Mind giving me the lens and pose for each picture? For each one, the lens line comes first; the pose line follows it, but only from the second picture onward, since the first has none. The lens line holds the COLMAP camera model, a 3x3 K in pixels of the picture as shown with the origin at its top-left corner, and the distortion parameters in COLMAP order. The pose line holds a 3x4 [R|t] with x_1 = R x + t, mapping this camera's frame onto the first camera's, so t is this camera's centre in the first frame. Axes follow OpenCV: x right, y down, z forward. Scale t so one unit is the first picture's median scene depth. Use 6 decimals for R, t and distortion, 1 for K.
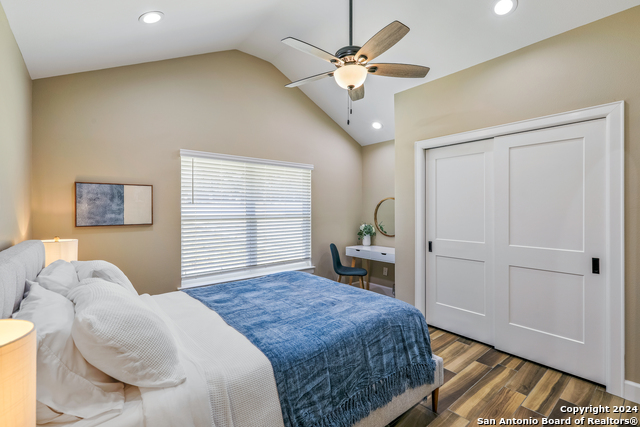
lens RADIAL K [[291.6, 0, 318.4], [0, 291.6, 211.1], [0, 0, 1]] dist [-0.000691, 0.001376]
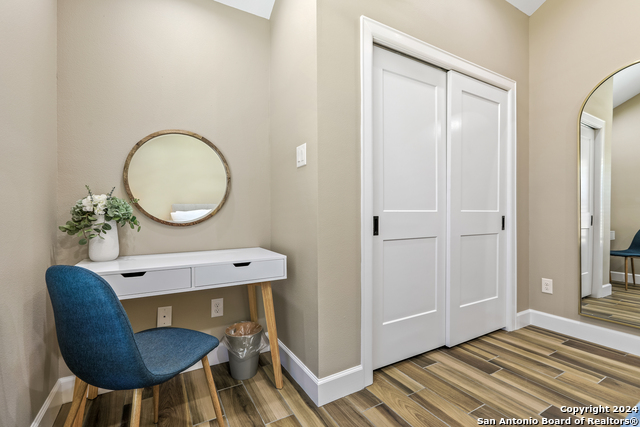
lens RADIAL K [[291.6, 0, 319.5], [0, 291.6, 212.7], [0, 0, 1]] dist [-0.000691, 0.001376]
pose [[0.171769, -0.006055, 0.985119, -0.171582], [0.010470, 0.999936, 0.004320, 0.094046], [-0.985082, 0.009572, 0.171821, 1.010298]]
